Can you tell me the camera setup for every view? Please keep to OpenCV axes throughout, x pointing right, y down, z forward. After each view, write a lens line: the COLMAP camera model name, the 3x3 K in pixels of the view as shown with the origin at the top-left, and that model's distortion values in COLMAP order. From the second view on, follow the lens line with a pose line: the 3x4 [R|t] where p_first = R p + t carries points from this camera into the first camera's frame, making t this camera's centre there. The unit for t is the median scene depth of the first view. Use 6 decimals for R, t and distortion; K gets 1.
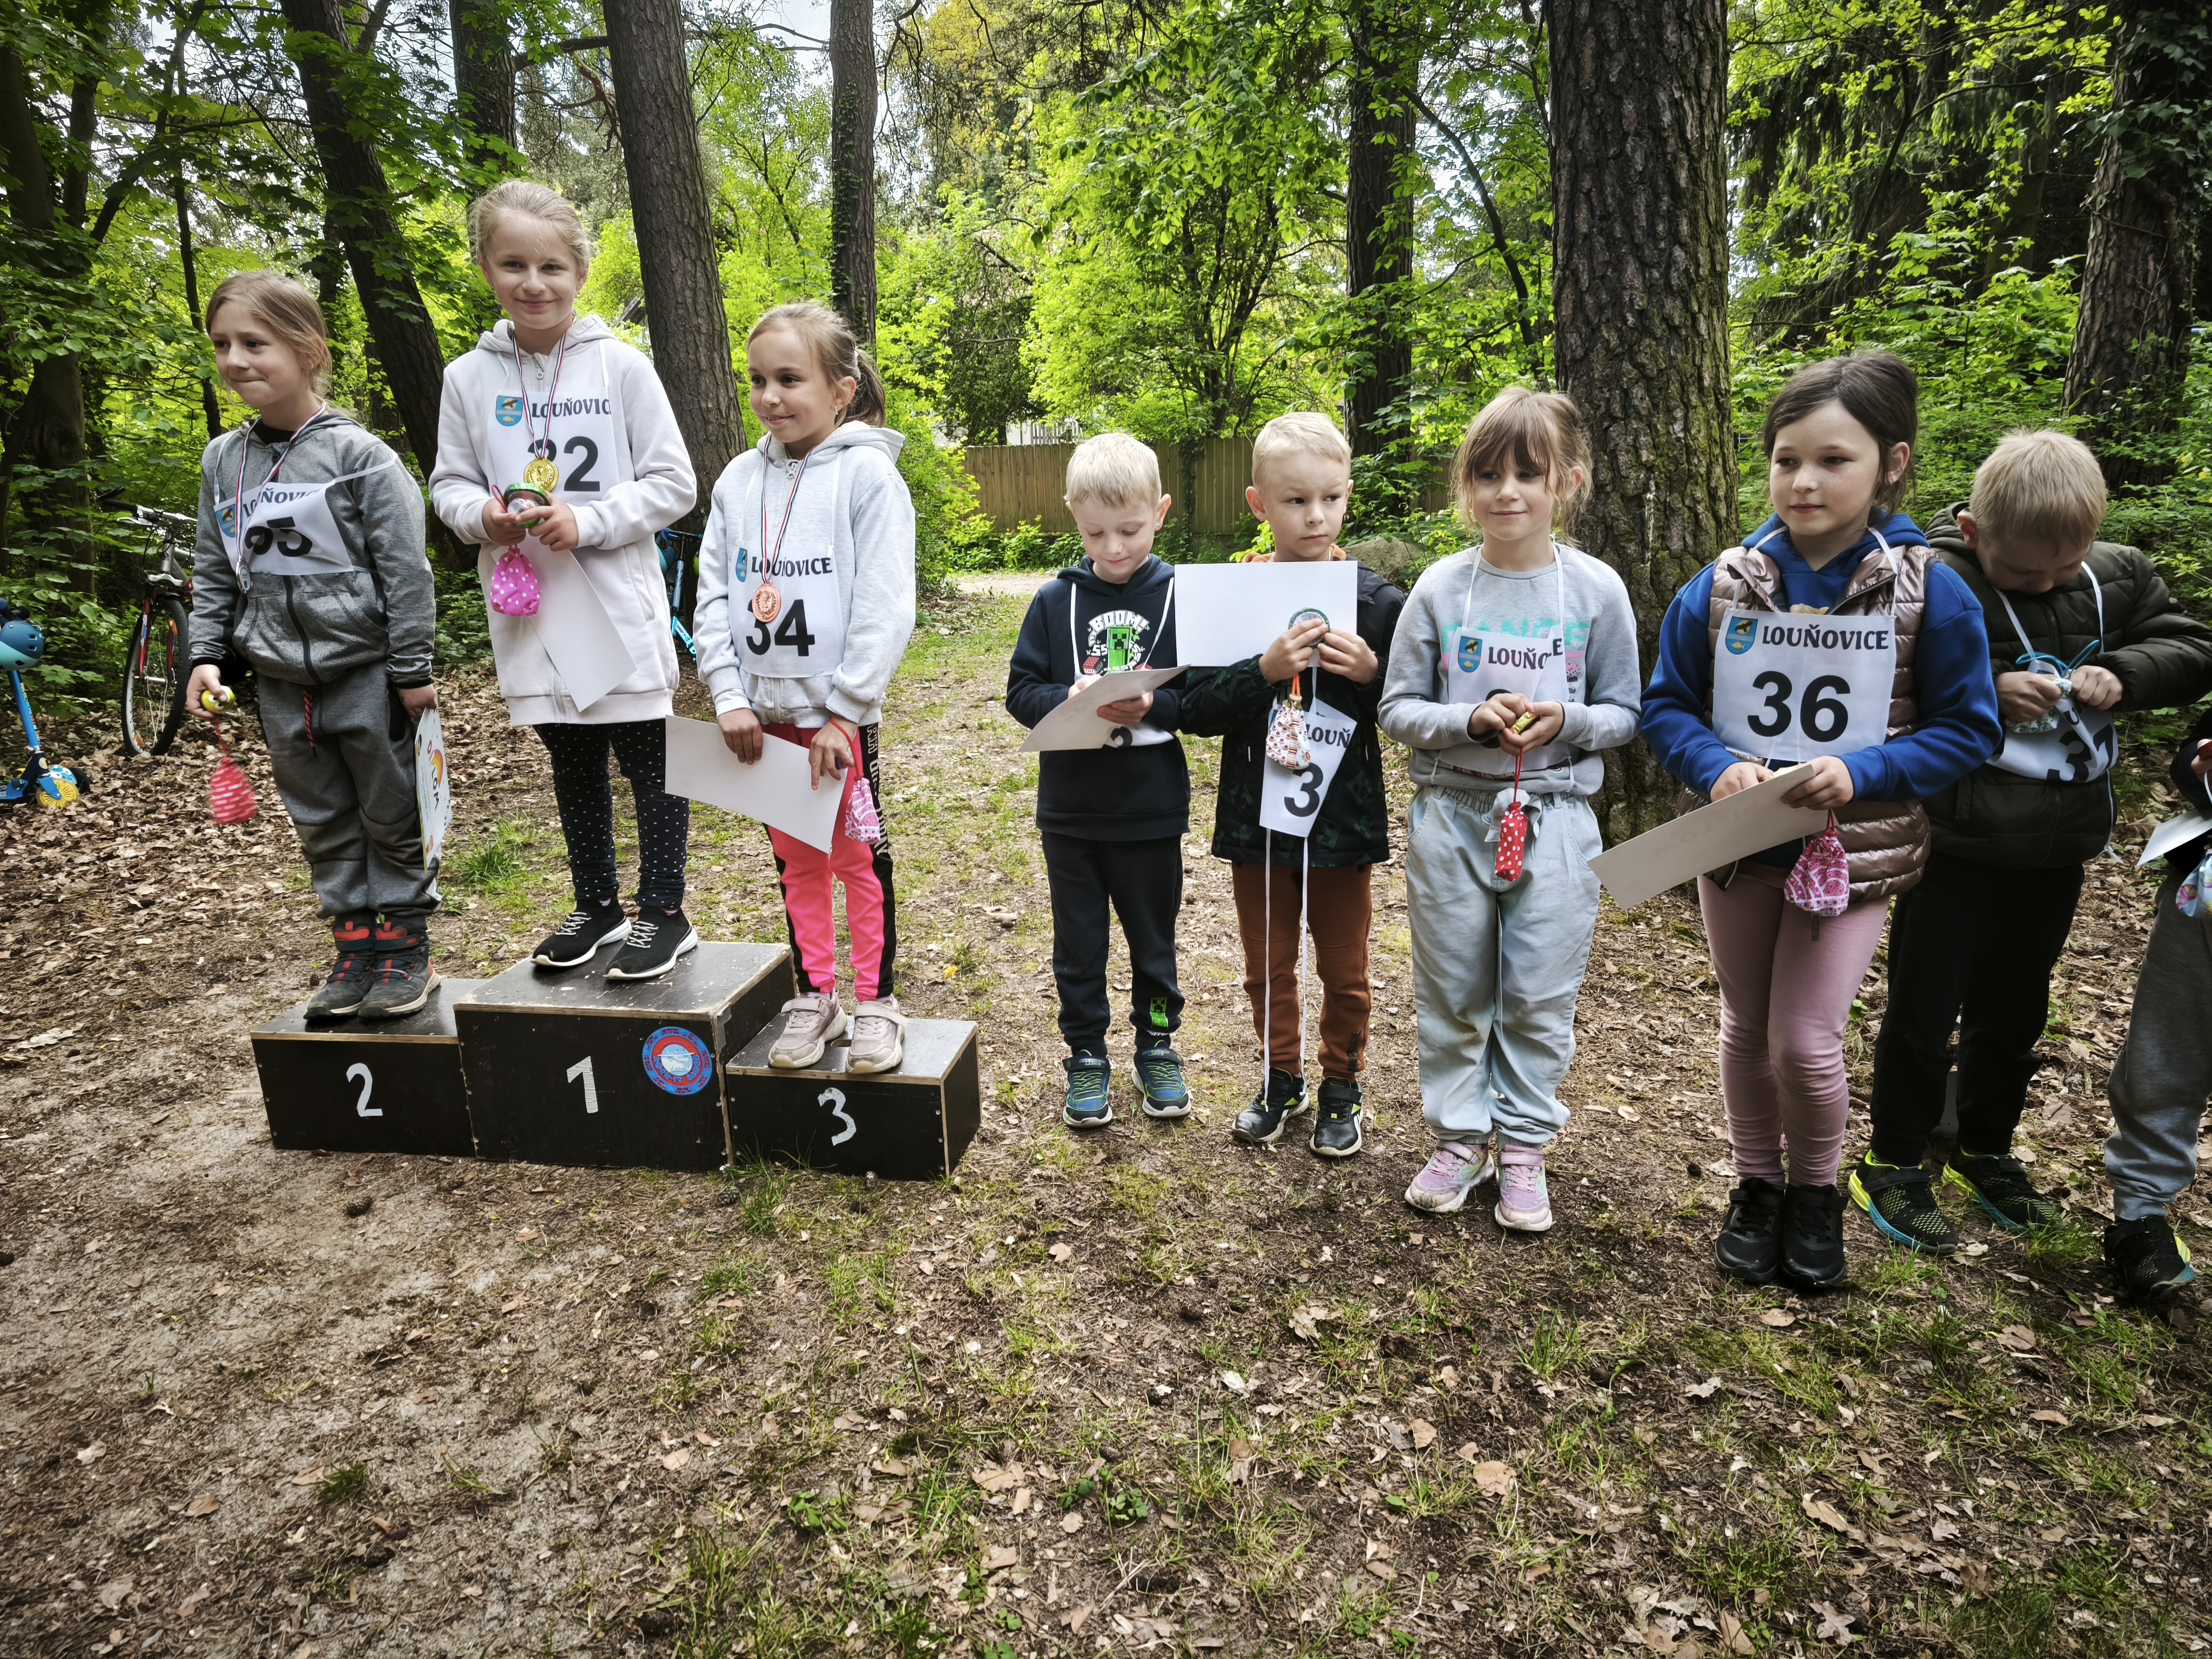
lens RADIAL K [[1532.2, 0, 1106.0], [0, 1532.2, 829.5], [0, 0, 1]] dist [0.096287, -0.084388]
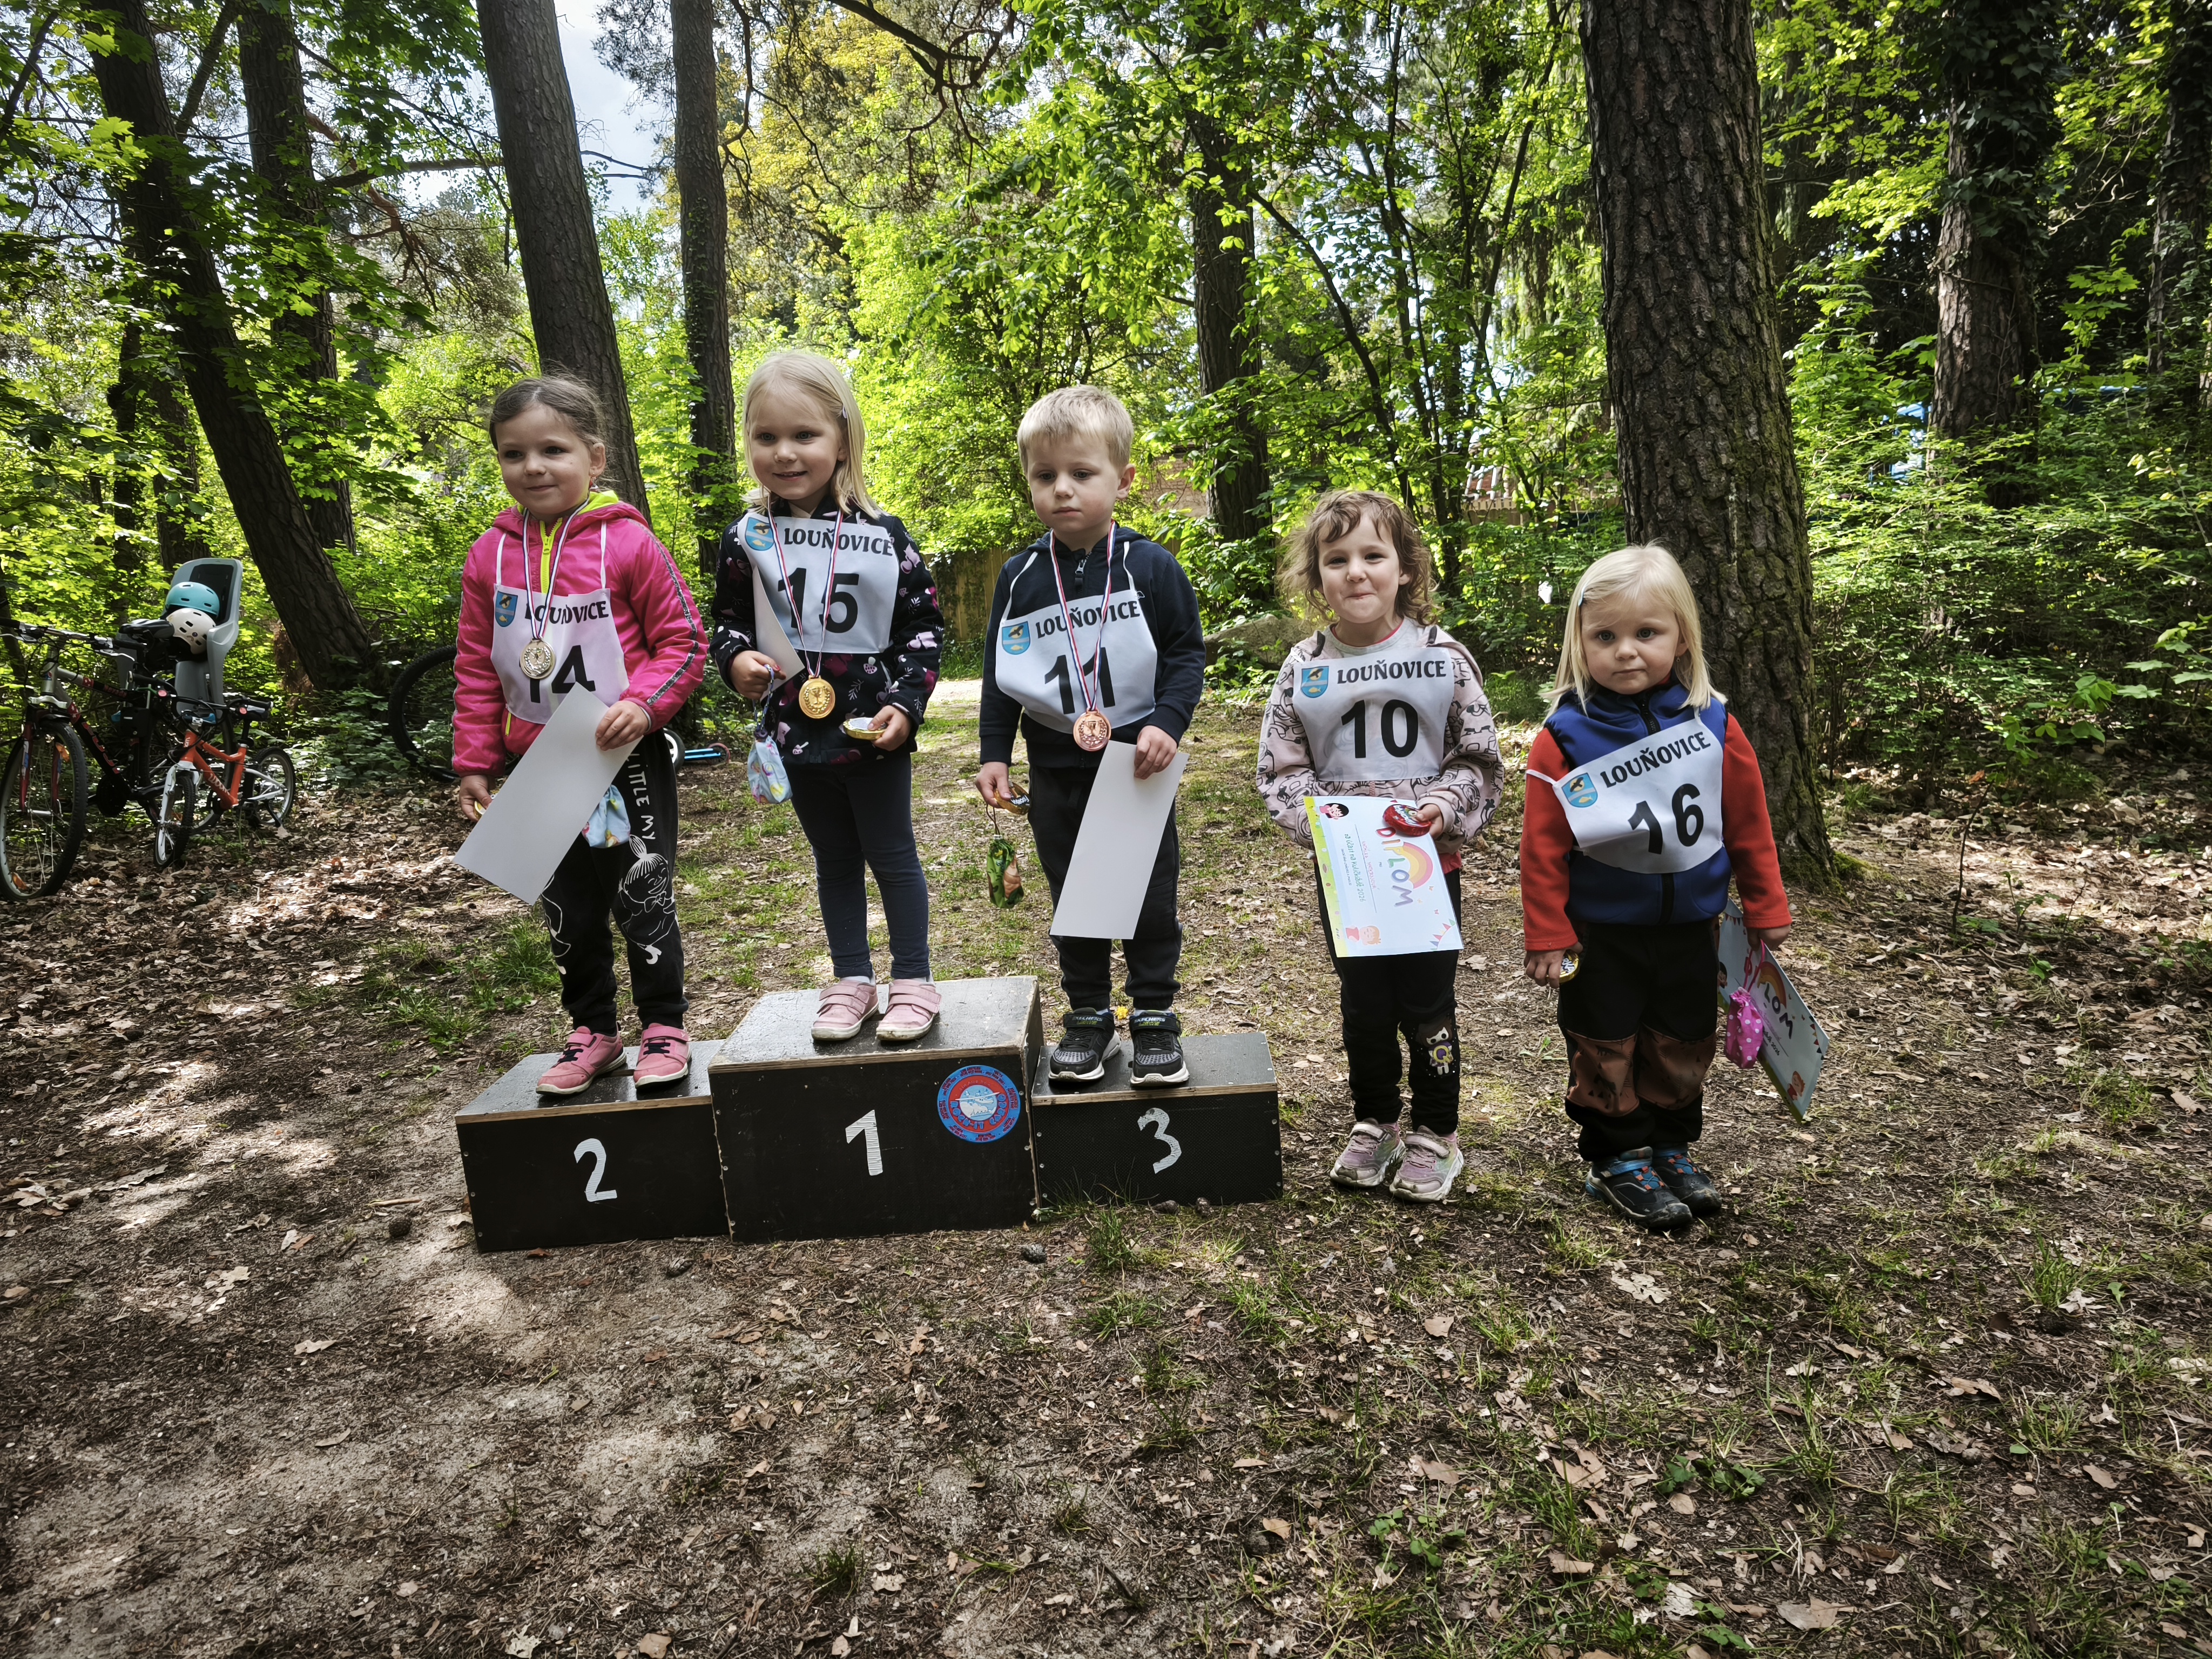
lens RADIAL K [[1527.7, 0, 1025.2], [0, 1527.7, 836.9], [0, 0, 1]] dist [0.100561, -0.094754]
pose [[0.986911, -0.068362, 0.146060, -0.277564], [0.081331, 0.993078, -0.084743, 0.057833], [-0.139256, 0.095513, 0.985639, 0.069650]]
